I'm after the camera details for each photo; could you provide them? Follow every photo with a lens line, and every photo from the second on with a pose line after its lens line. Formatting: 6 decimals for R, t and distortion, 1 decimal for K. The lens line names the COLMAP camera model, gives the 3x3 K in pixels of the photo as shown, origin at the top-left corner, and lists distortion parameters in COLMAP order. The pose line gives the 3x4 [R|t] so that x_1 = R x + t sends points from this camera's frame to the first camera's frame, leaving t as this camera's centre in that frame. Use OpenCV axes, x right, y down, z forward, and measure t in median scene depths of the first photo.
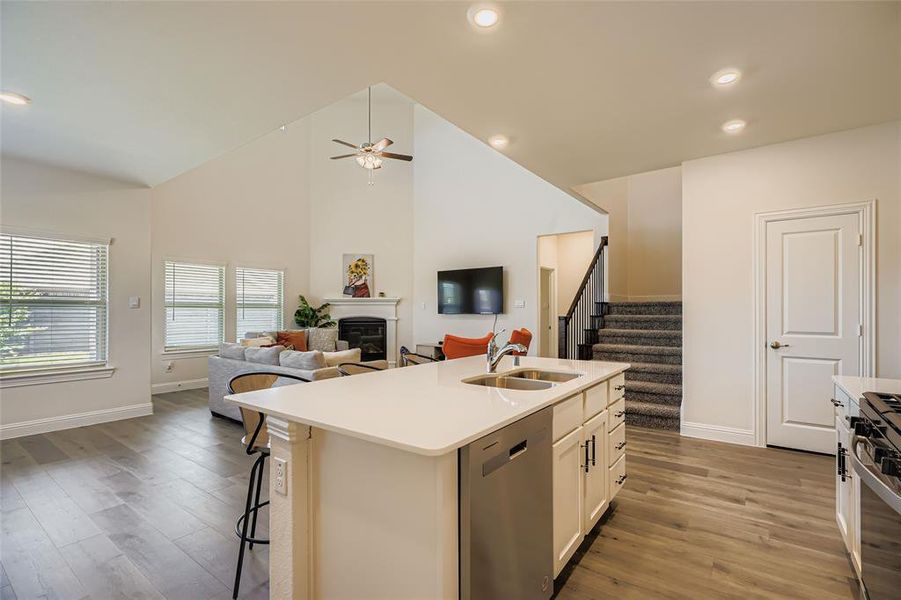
lens RADIAL K [[413.5, 0, 458.4], [0, 413.5, 309.2], [0, 0, 1]] dist [0.001307, -0.000235]
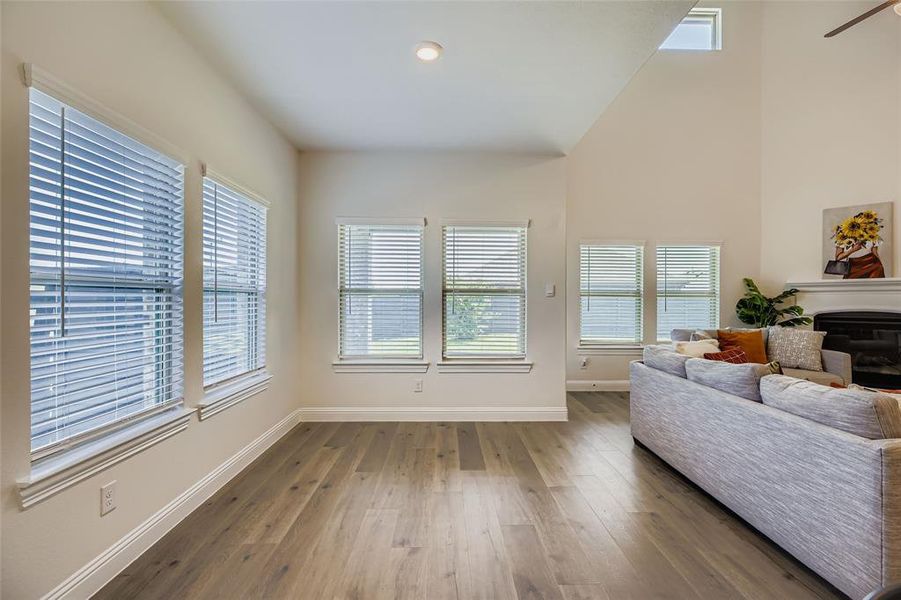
lens RADIAL K [[410.3, 0, 452.0], [0, 410.3, 300.7], [0, 0, 1]] dist [-0.000819, -0.000220]
pose [[0.602884, 0.002524, -0.797825, -0.133560], [0.000666, 0.999993, 0.003667, 0.001312], [0.797829, -0.002742, 0.602878, 0.193210]]
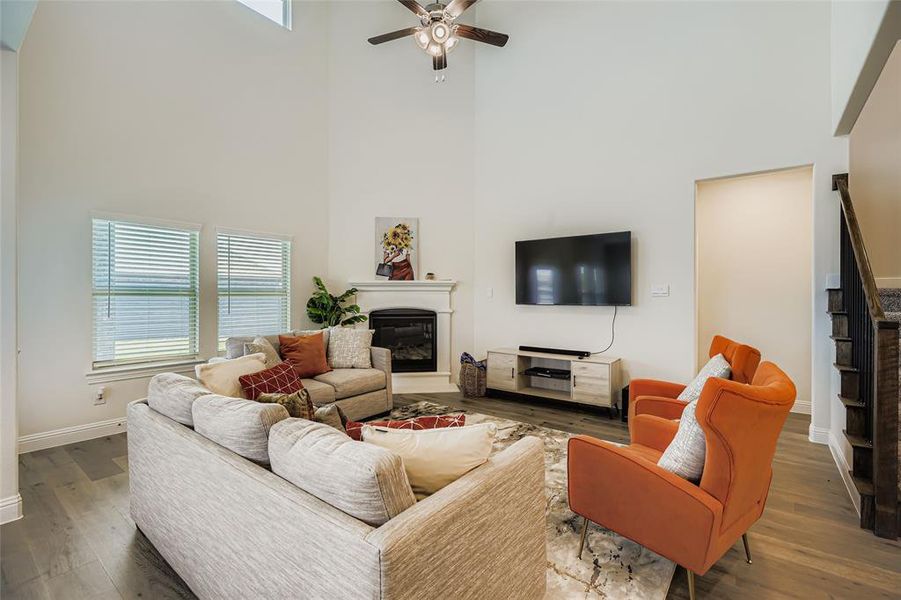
lens RADIAL K [[410.3, 0, 452.0], [0, 410.3, 300.7], [0, 0, 1]] dist [-0.000819, -0.000220]
pose [[0.999449, 0.003563, -0.033010, -0.139113], [-0.002948, 0.999822, 0.018658, -0.007740], [0.033070, -0.018550, 0.999281, 0.343429]]
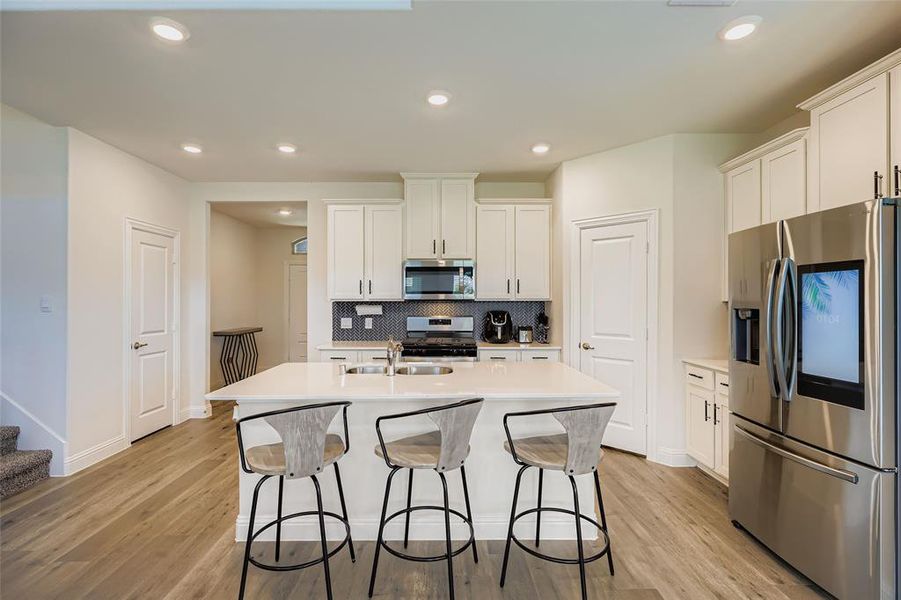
lens RADIAL K [[415.8, 0, 443.8], [0, 415.8, 300.6], [0, 0, 1]] dist [0.010371, -0.000205]
pose [[-0.590387, 0.002685, 0.807116, -0.275034], [-0.000754, 0.999992, -0.003878, -0.012390], [-0.807120, -0.002898, -0.590381, 0.477349]]
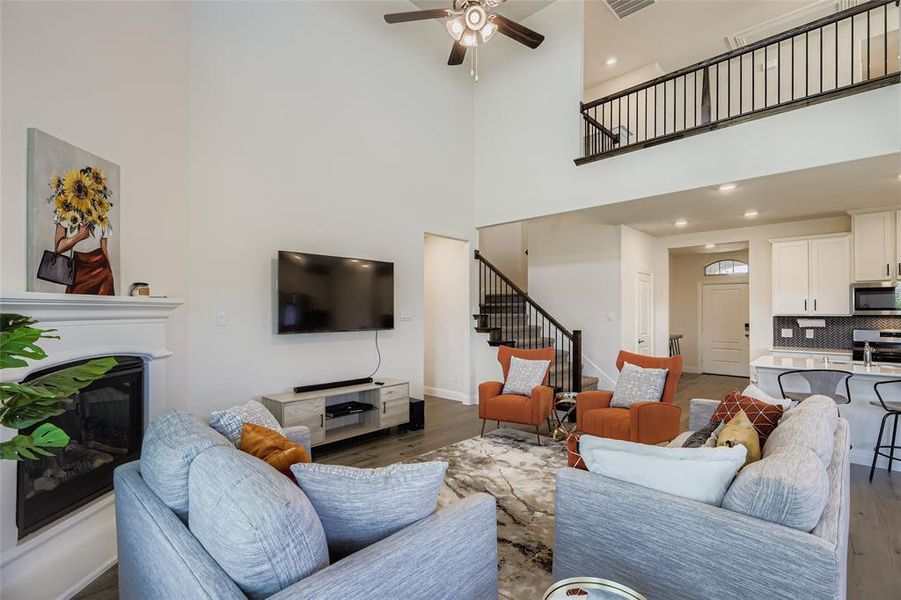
lens RADIAL K [[413.5, 0, 458.4], [0, 413.5, 309.2], [0, 0, 1]] dist [0.001307, -0.000235]
pose [[0.123902, 0.007940, 0.992263, -0.552857], [-0.004235, 0.999963, -0.007472, -0.017909], [-0.992285, -0.003276, 0.123931, 0.755481]]
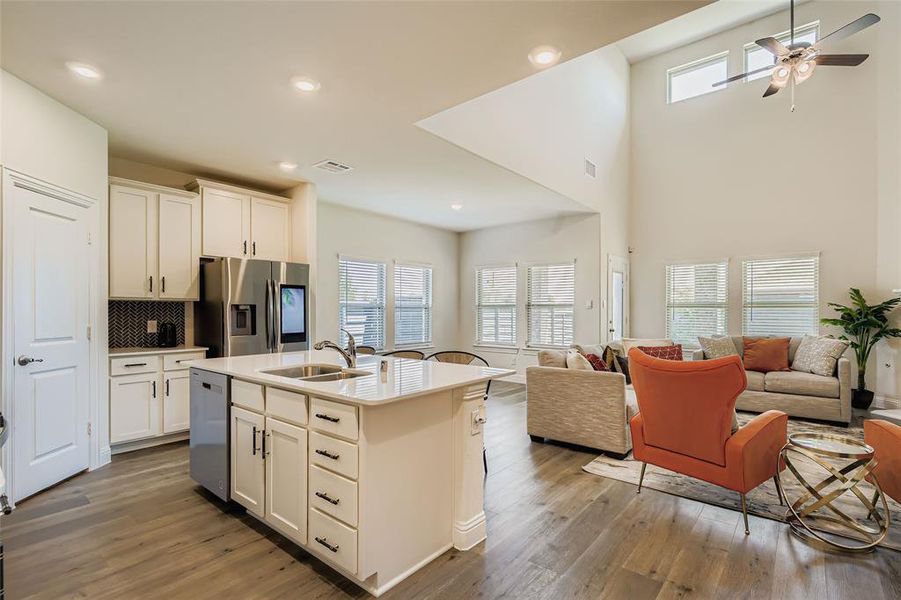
lens RADIAL K [[421.5, 0, 452.0], [0, 421.5, 313.4], [0, 0, 1]] dist [-0.001561, -0.000378]
pose [[-0.073016, 0.006310, -0.997311, 0.362435], [0.003726, 0.999975, 0.006054, 0.001659], [0.997324, -0.003274, -0.073037, 0.416166]]
